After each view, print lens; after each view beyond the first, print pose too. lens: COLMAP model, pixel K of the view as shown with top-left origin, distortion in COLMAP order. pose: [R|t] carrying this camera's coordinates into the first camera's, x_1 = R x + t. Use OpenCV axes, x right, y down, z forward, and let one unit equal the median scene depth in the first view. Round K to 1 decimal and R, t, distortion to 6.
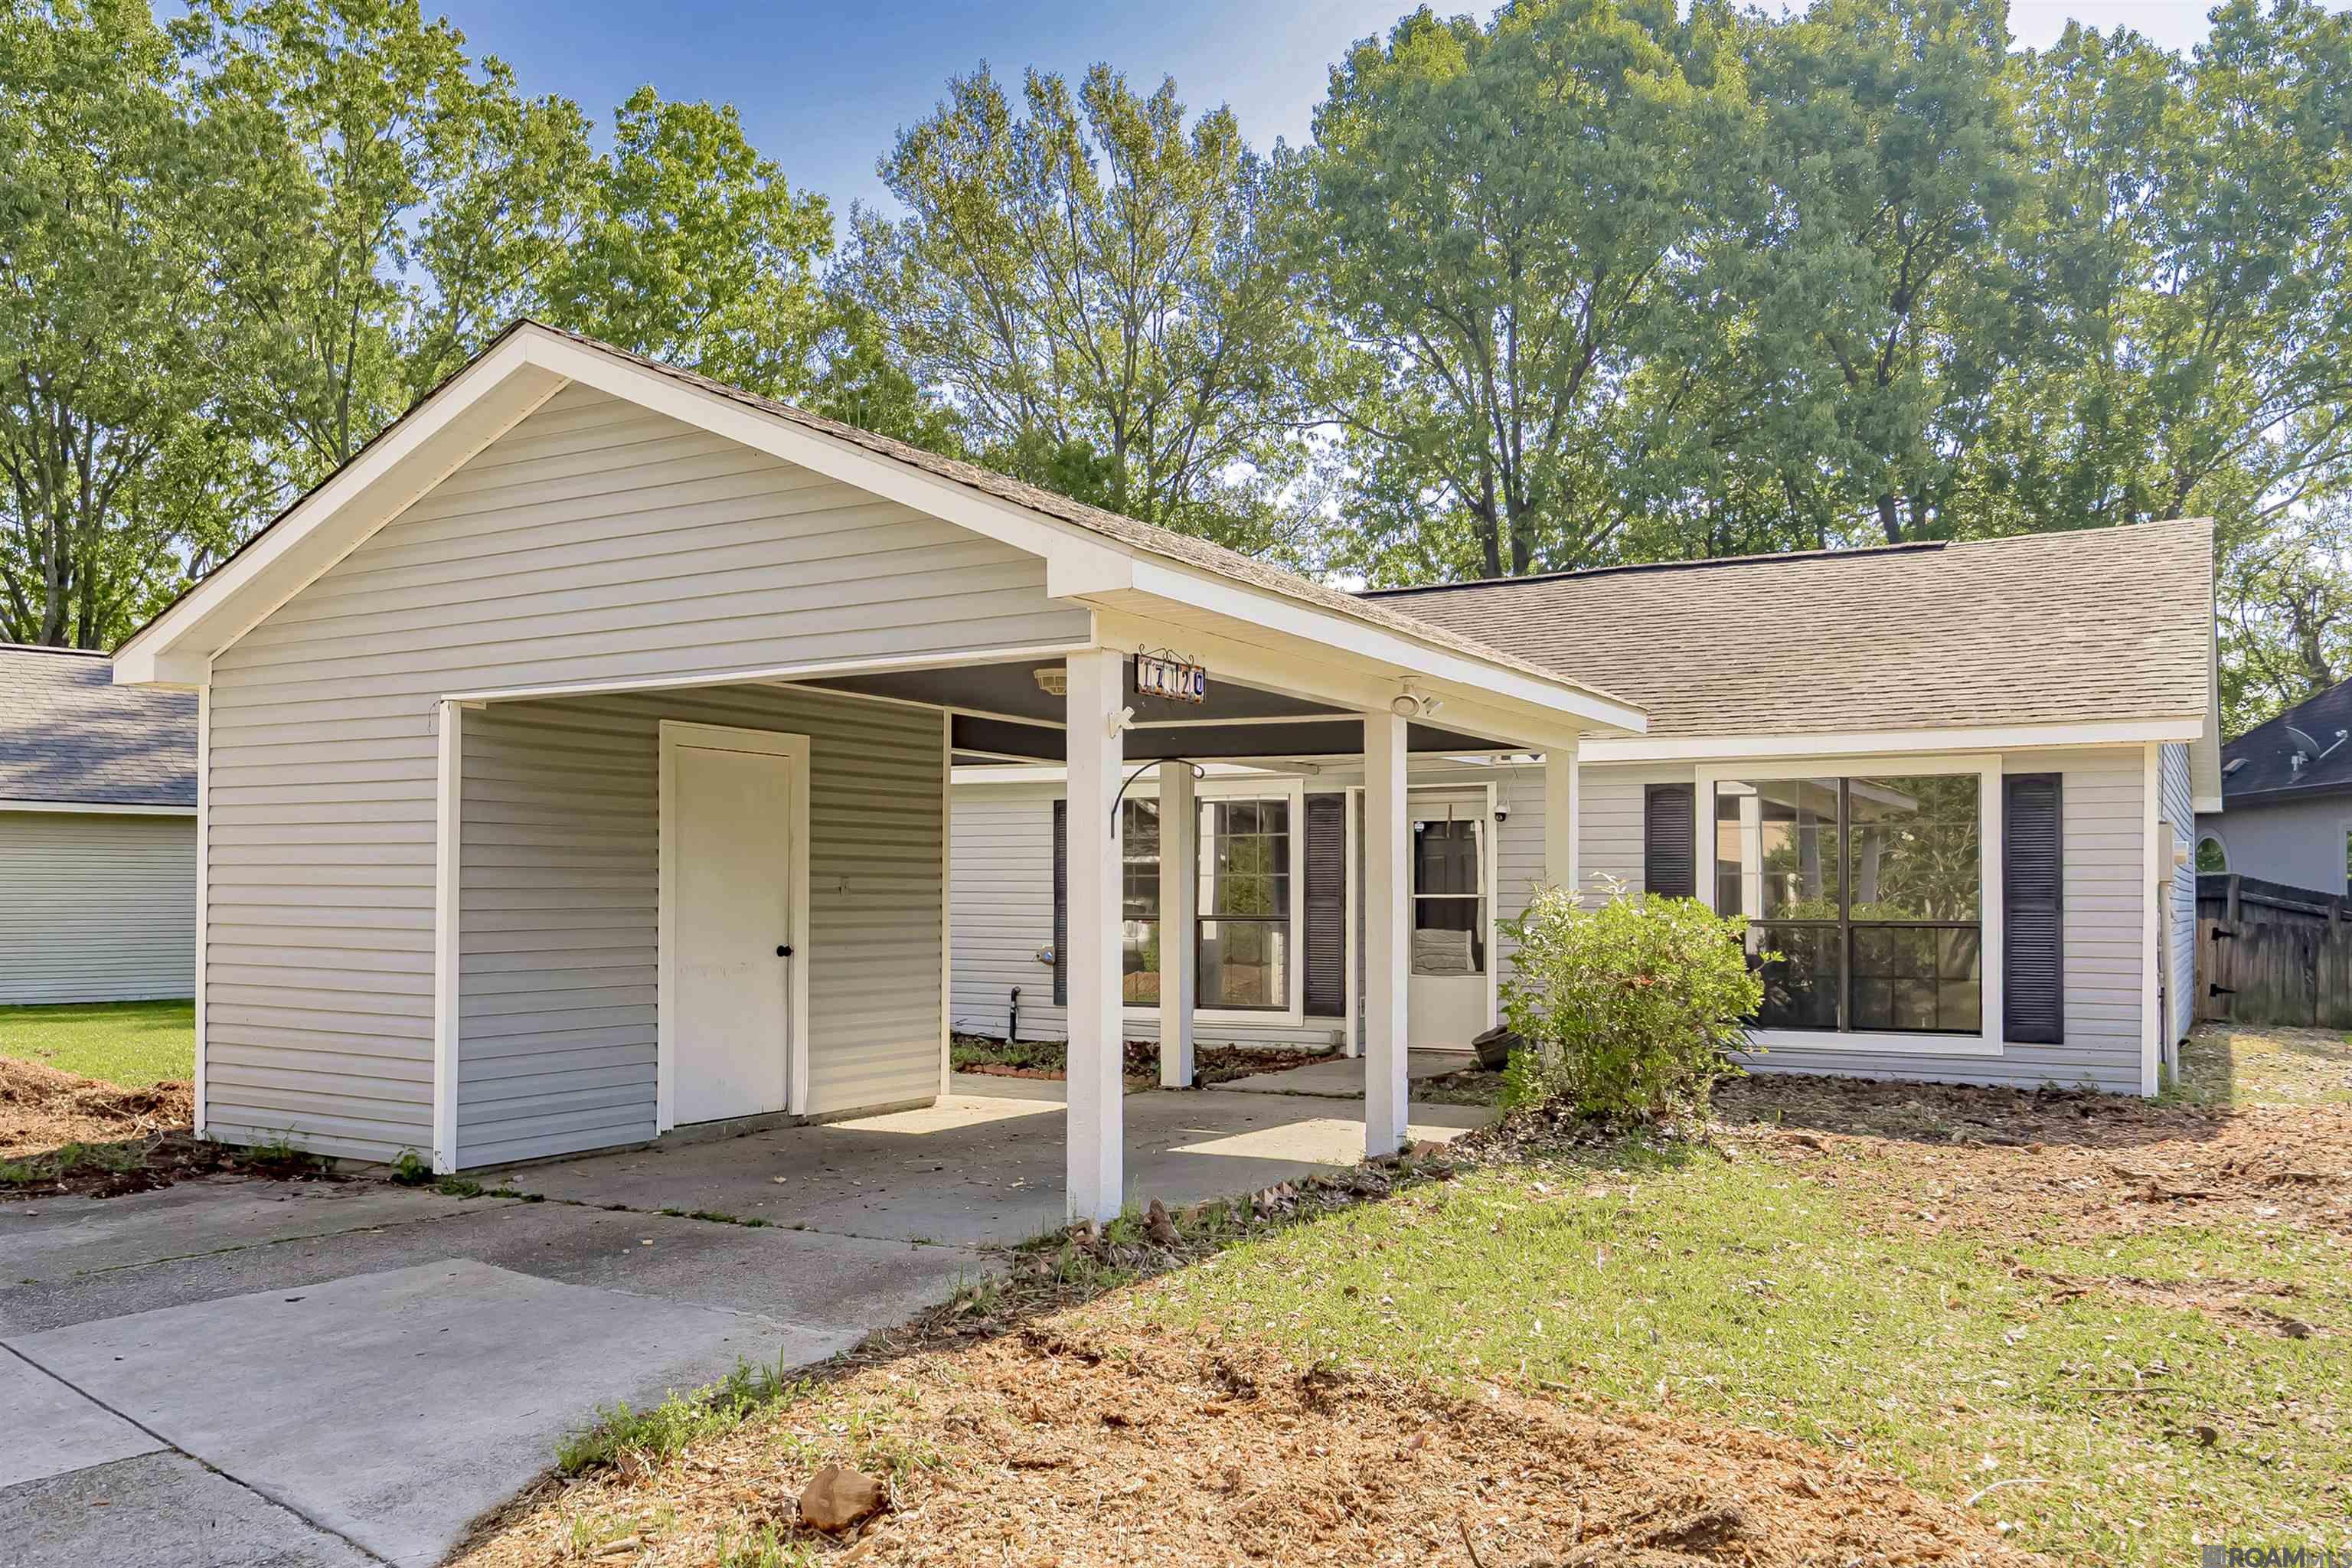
lens RADIAL K [[1799.5, 0, 1174.1], [0, 1799.5, 871.4], [0, 0, 1]] dist [-0.002617, -0.004322]
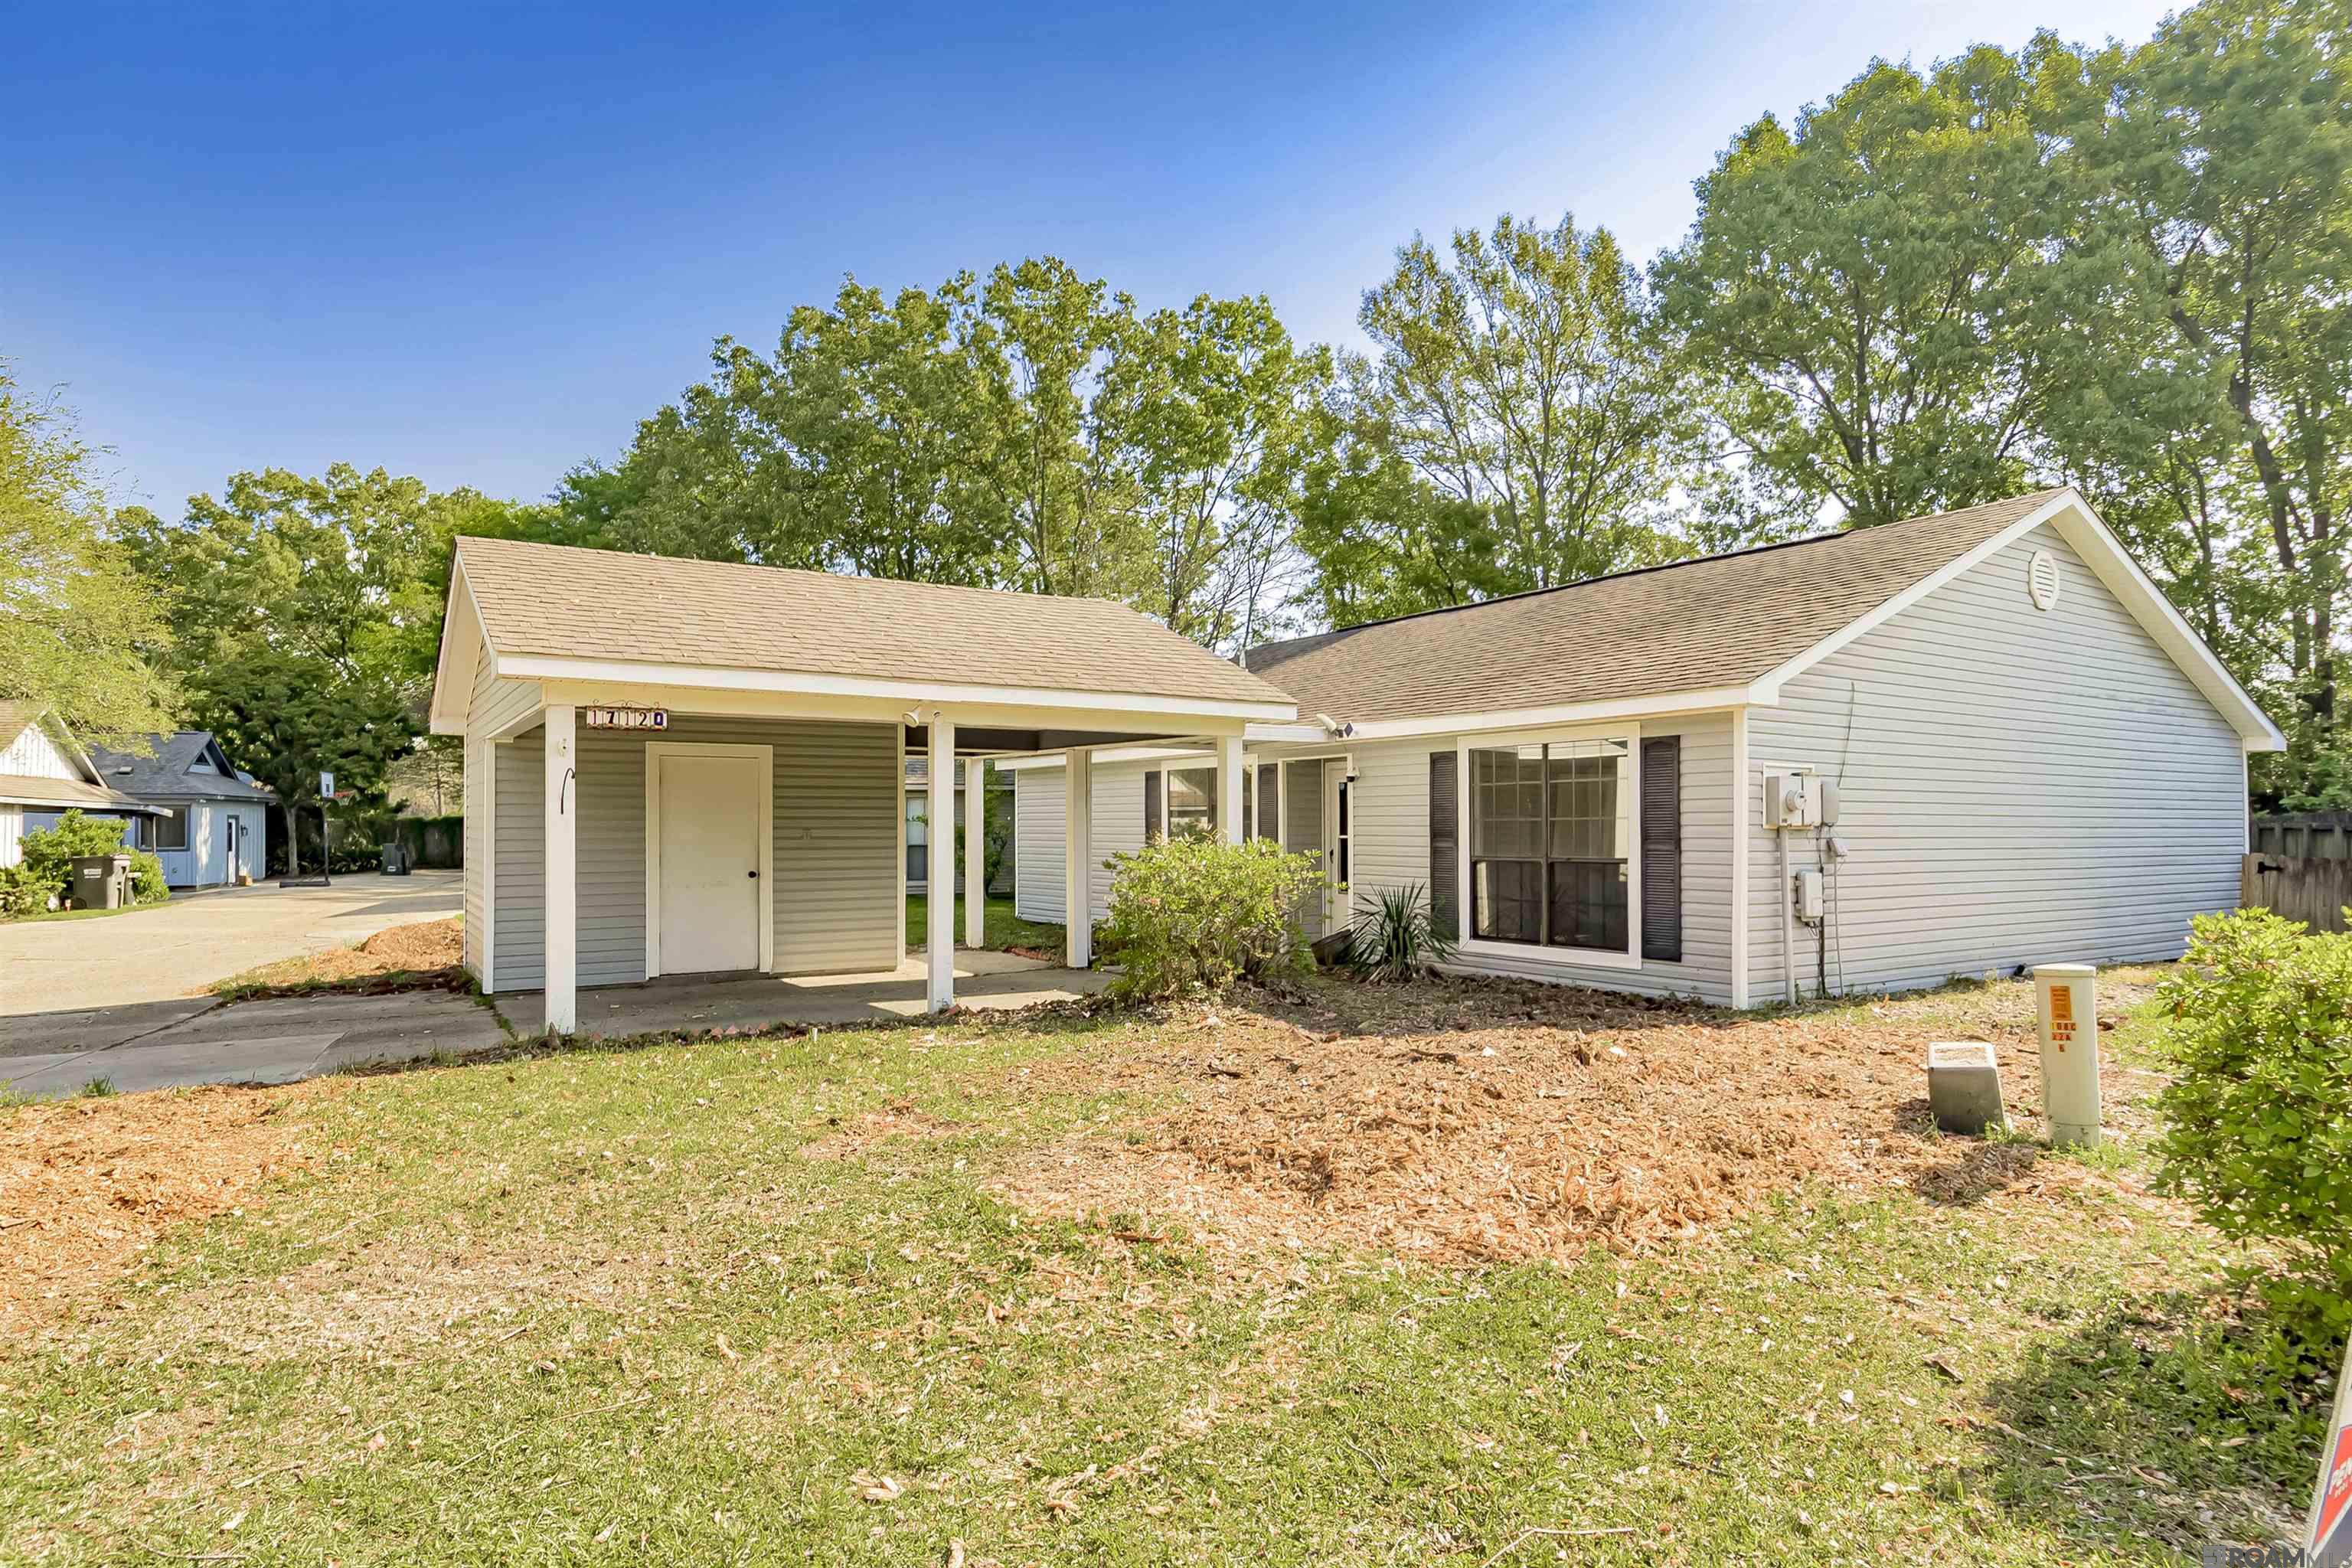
lens RADIAL K [[1283.2, 0, 1177.8], [0, 1283.2, 822.4], [0, 0, 1]] dist [-0.005333, -0.001264]
pose [[0.897517, -0.007511, -0.440917, 0.545432], [0.011506, 0.999913, 0.006389, -0.005948], [0.440830, -0.010807, 0.897525, 0.082745]]
